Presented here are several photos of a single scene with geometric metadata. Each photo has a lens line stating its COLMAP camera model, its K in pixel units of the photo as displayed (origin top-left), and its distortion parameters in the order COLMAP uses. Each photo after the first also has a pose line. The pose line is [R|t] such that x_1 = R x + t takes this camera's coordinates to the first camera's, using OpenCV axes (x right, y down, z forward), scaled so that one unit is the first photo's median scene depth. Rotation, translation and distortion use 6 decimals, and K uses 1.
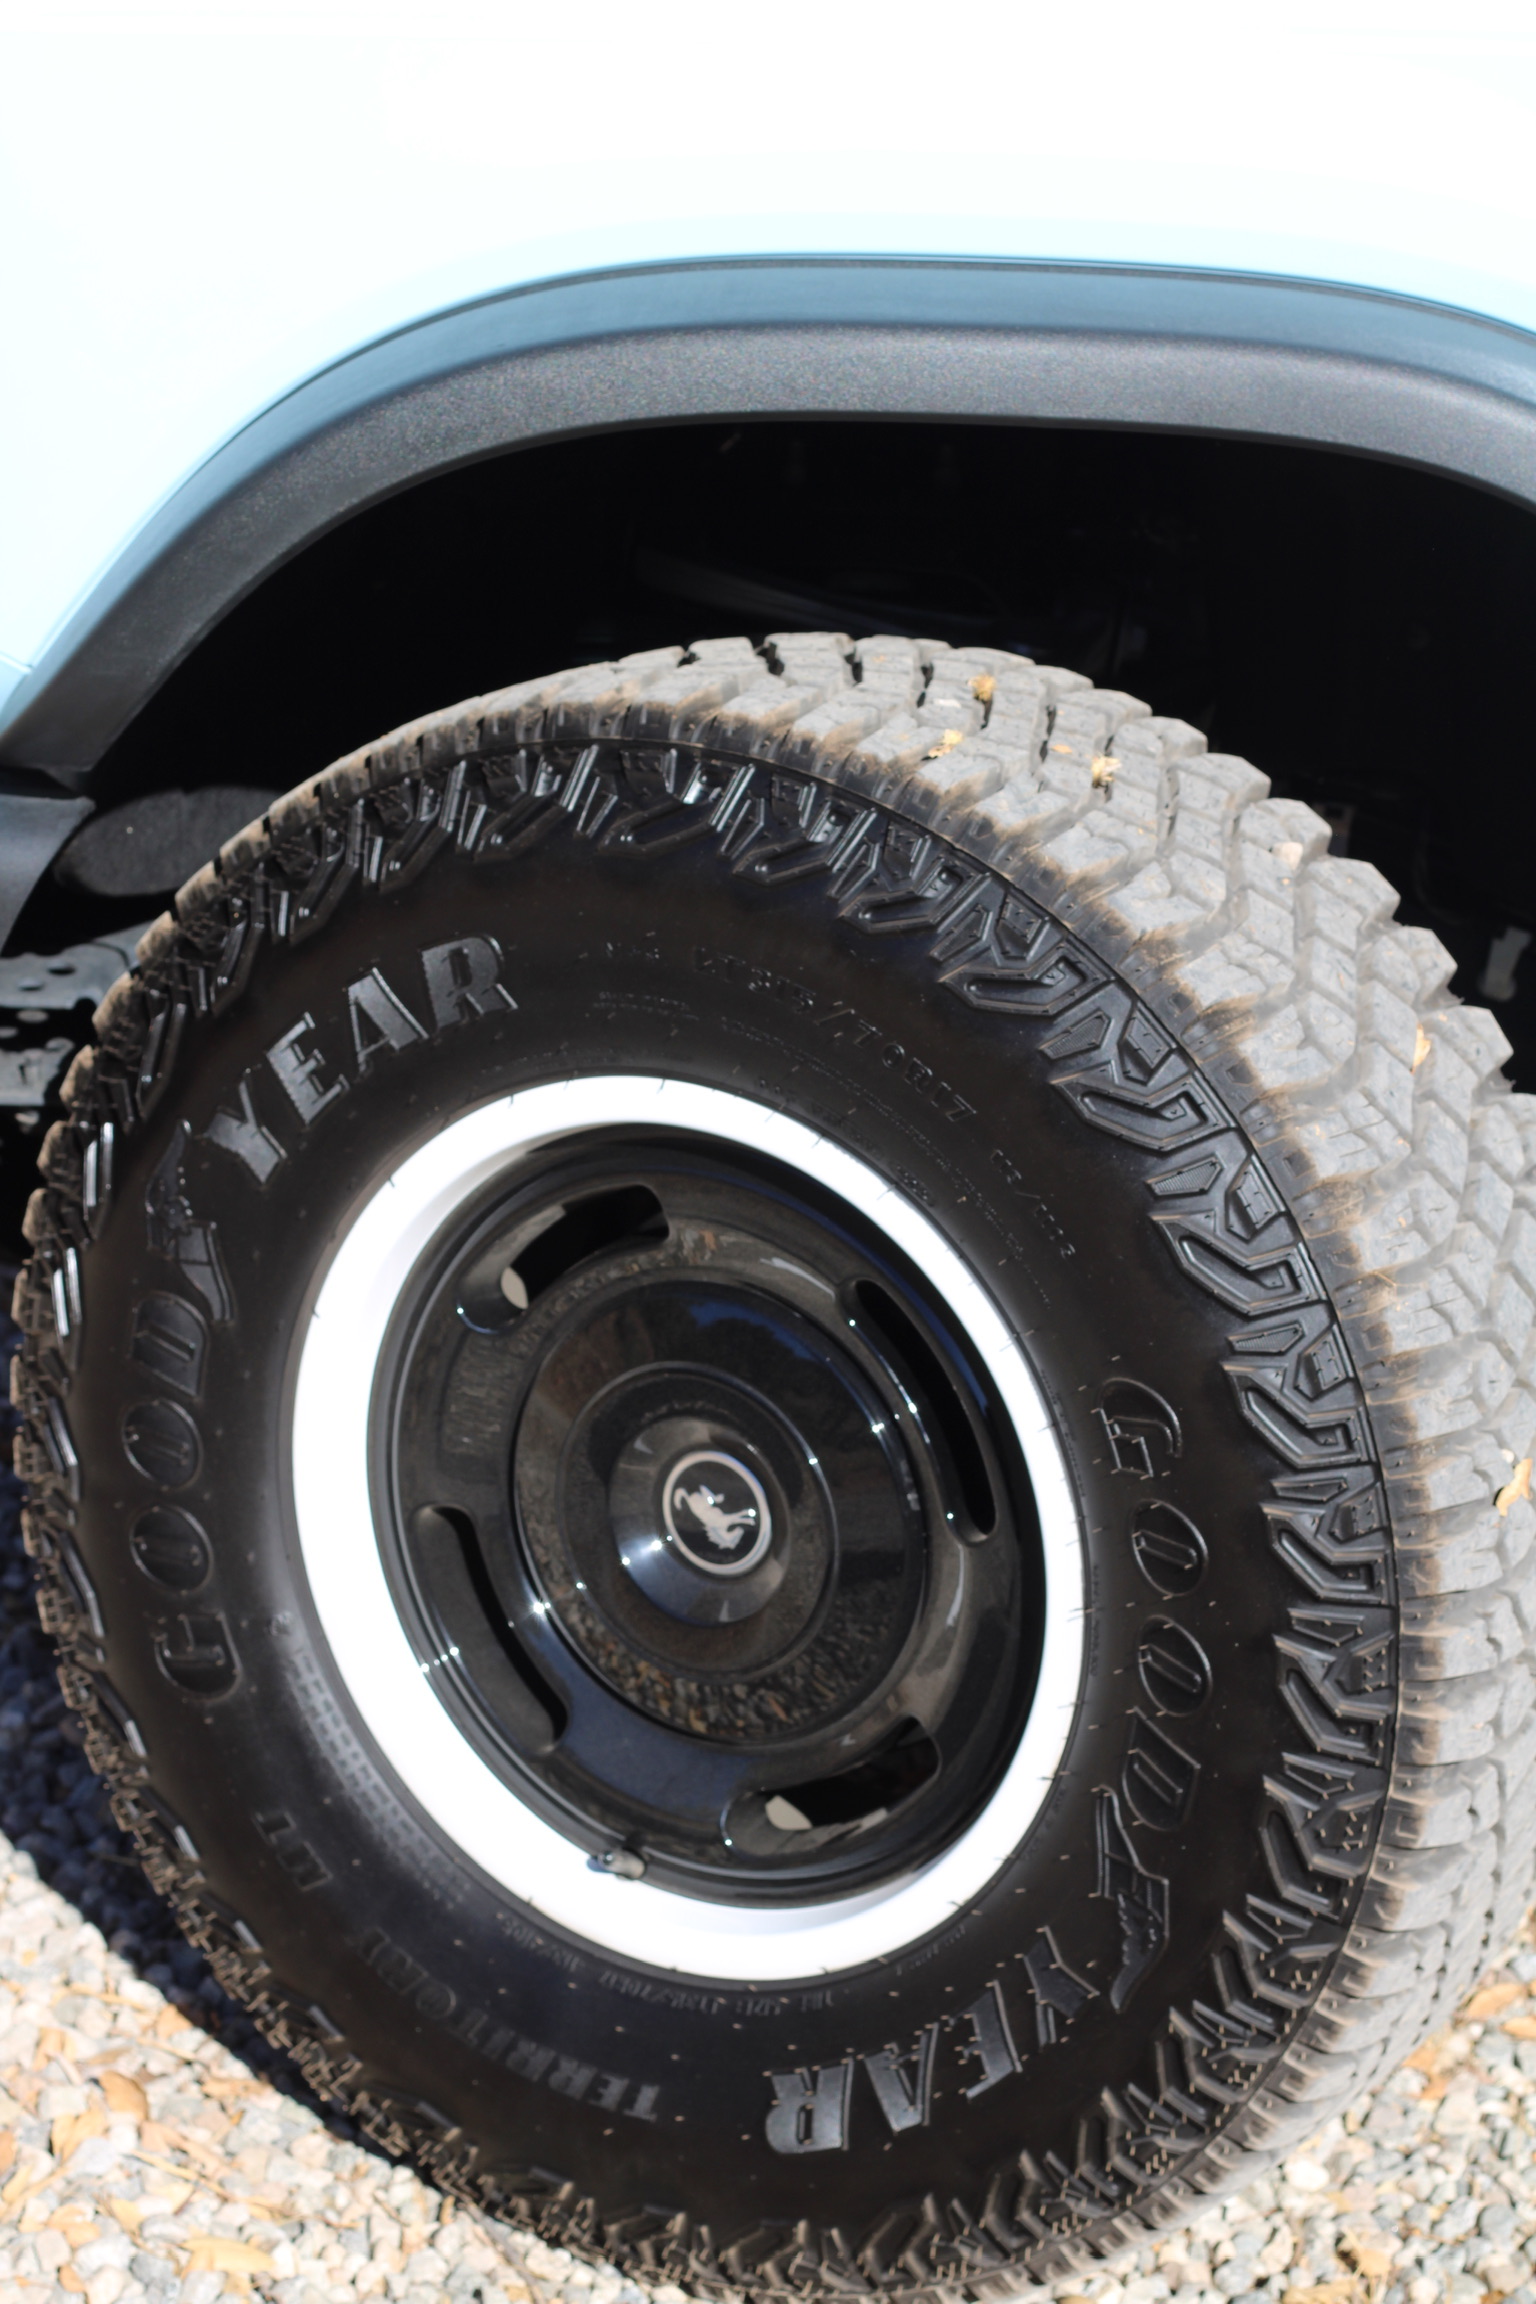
lens RADIAL K [[5388.8, 0, 768.0], [0, 5388.8, 1152.0], [0, 0, 1]] dist [-0.042419, -0.078878]
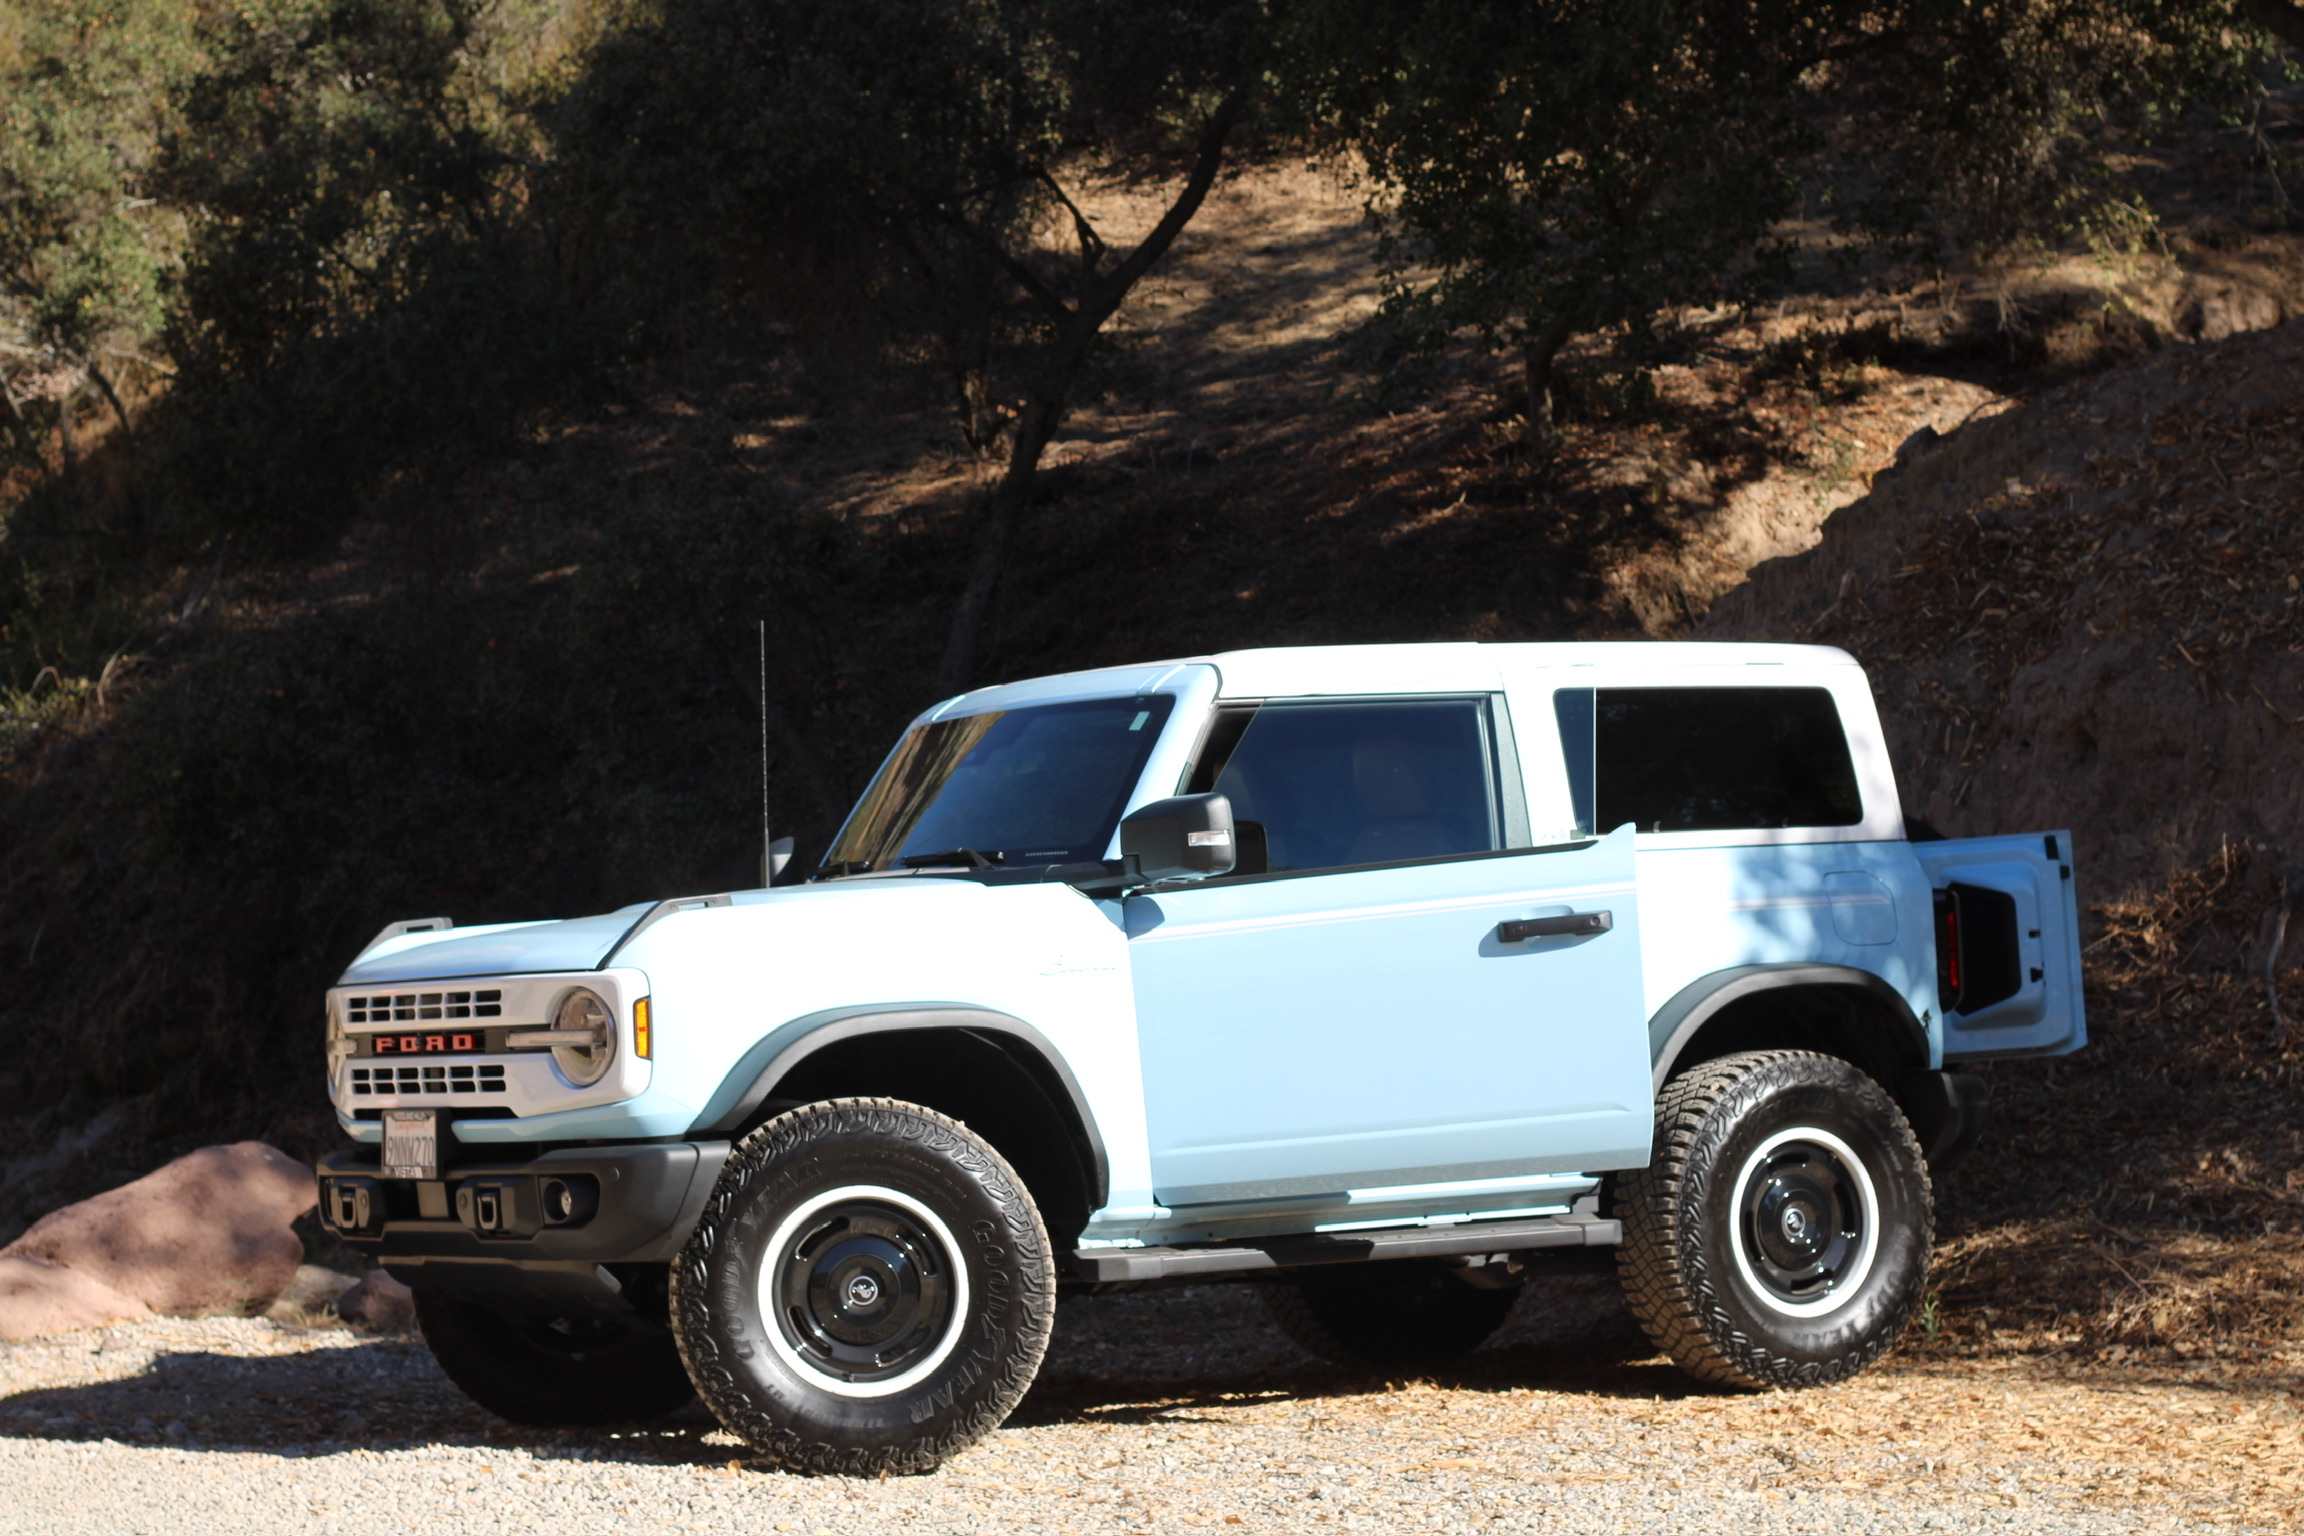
lens RADIAL K [[5408.5, 0, 1152.0], [0, 5408.5, 768.0], [0, 0, 1]] dist [-0.025347, -0.393459]
pose [[0.803257, -0.043080, 0.594073, -2.498099], [0.234743, 0.939554, -0.249267, 0.847050], [-0.547425, 0.339680, 0.764816, -2.725770]]
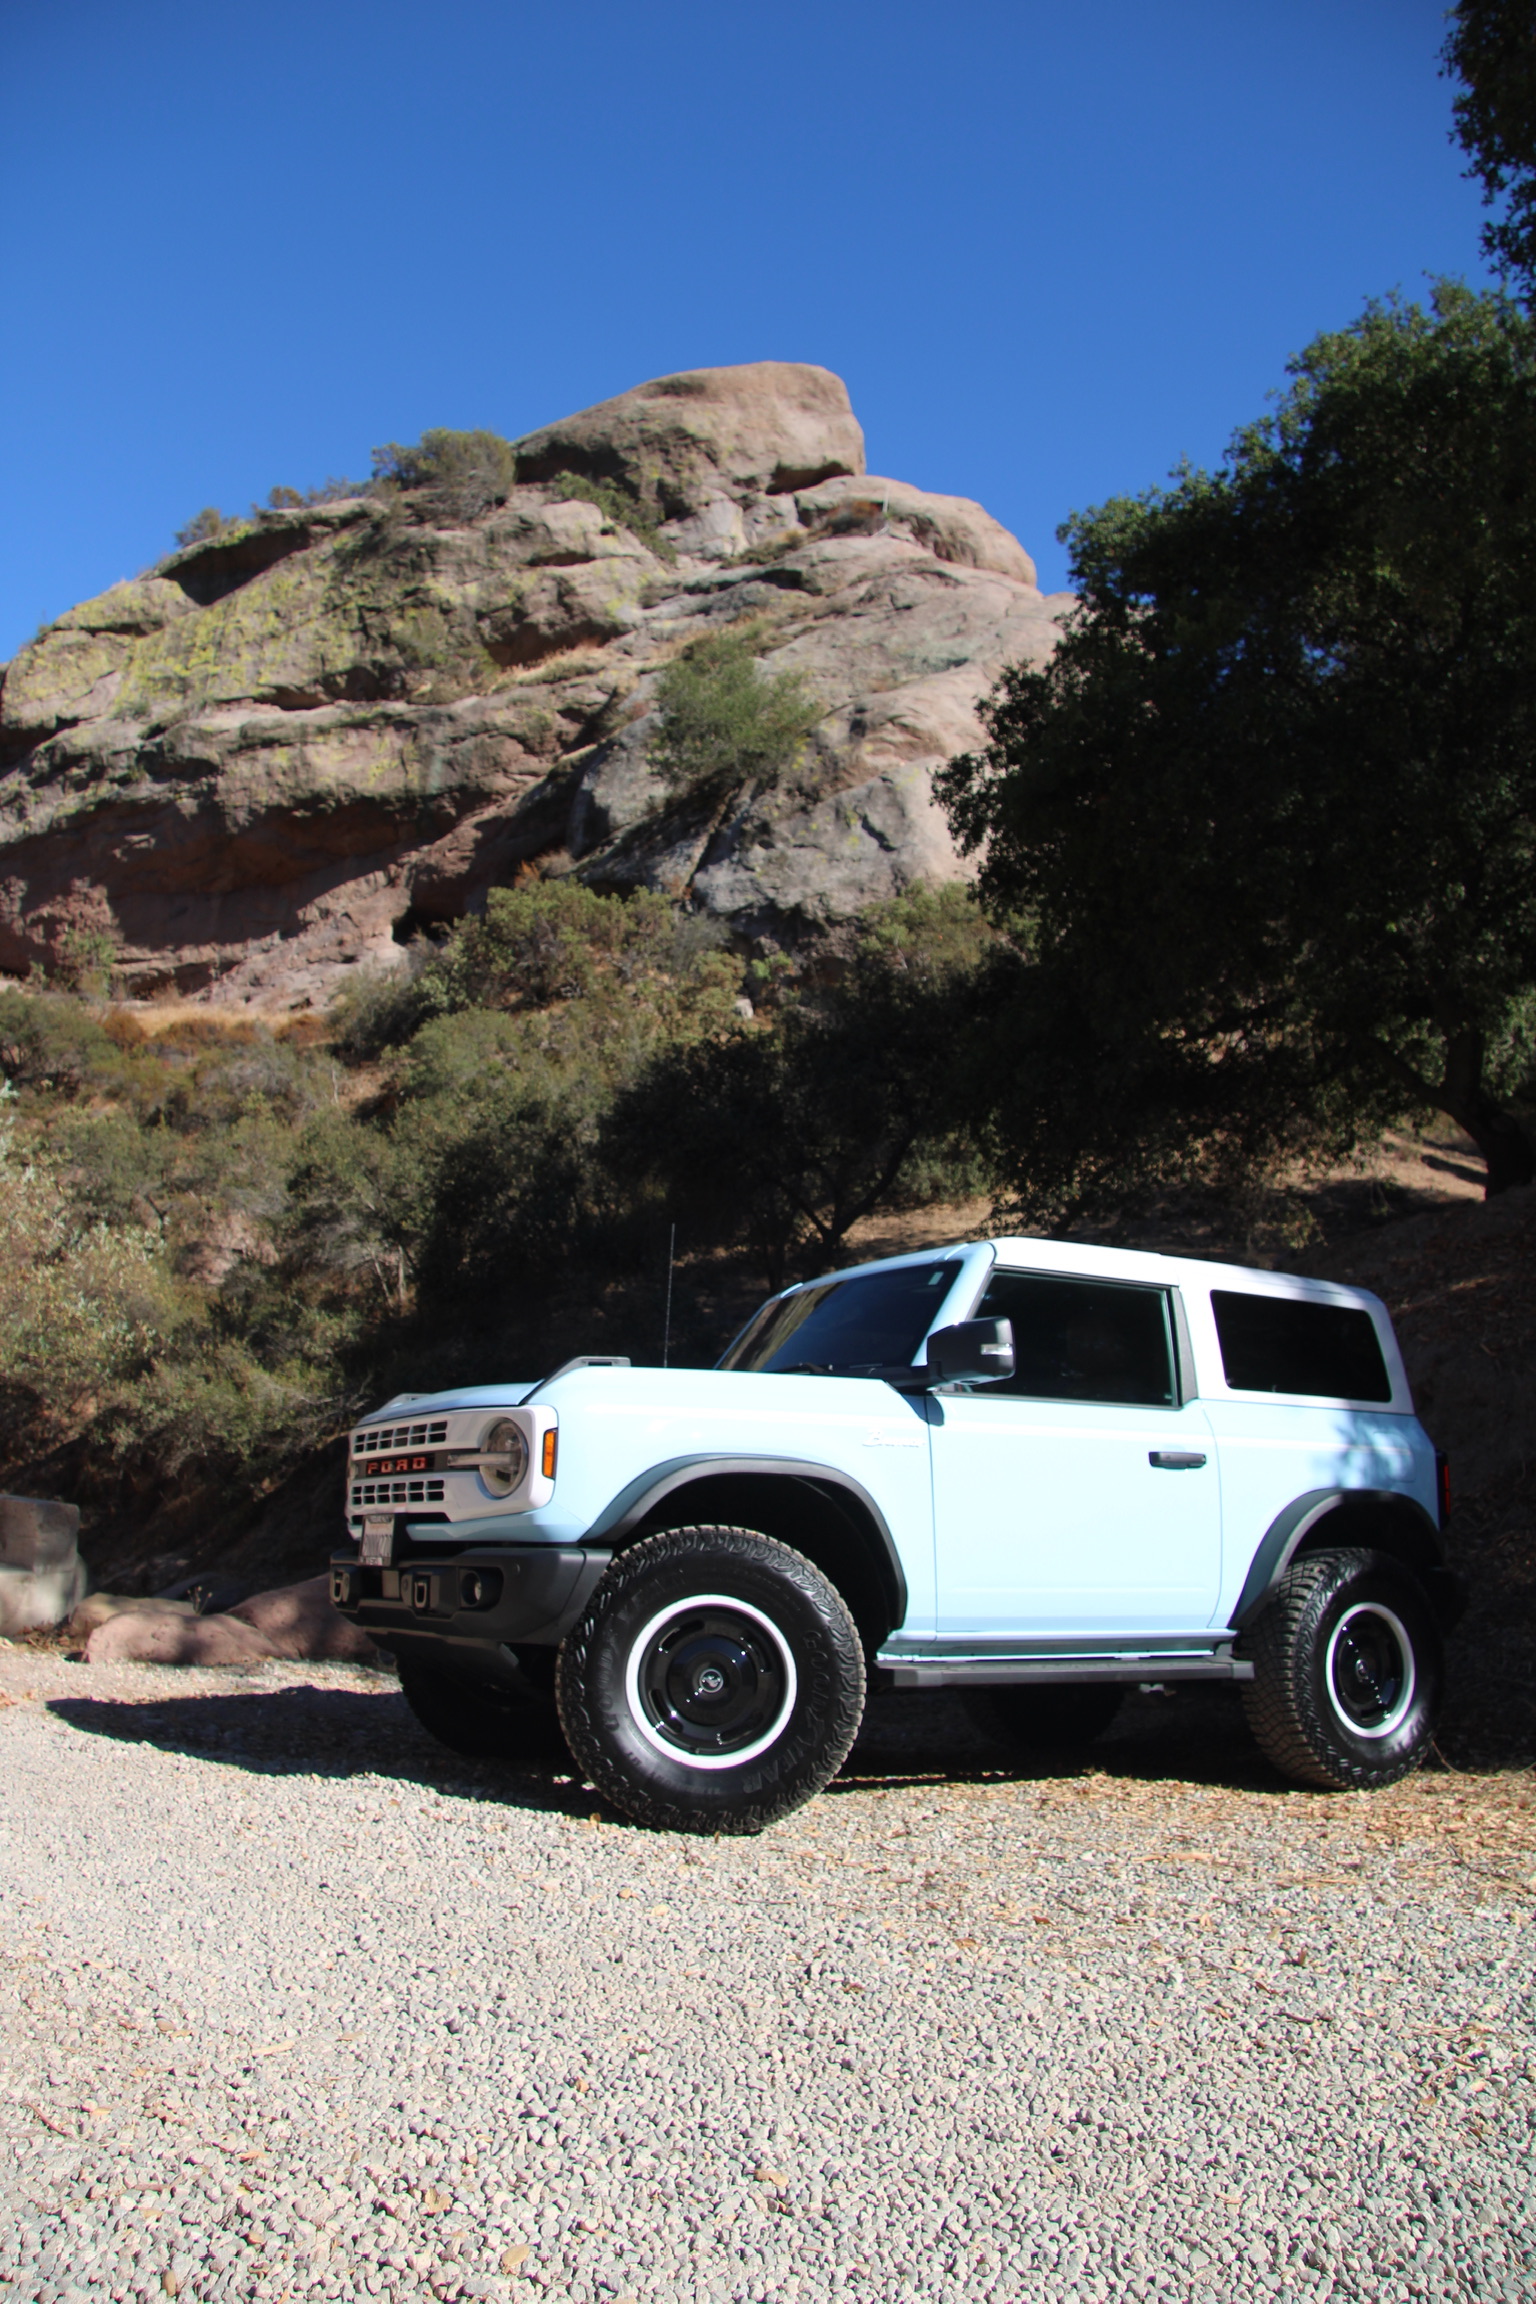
lens RADIAL K [[1784.6, 0, 747.8], [0, 1784.6, 1149.2], [0, 0, 1]] dist [-0.181857, 0.140226]
pose [[0.823332, 0.123603, 0.553937, -1.063706], [0.161348, 0.884755, -0.437236, 0.386434], [-0.544143, 0.449367, 0.708504, -0.535044]]
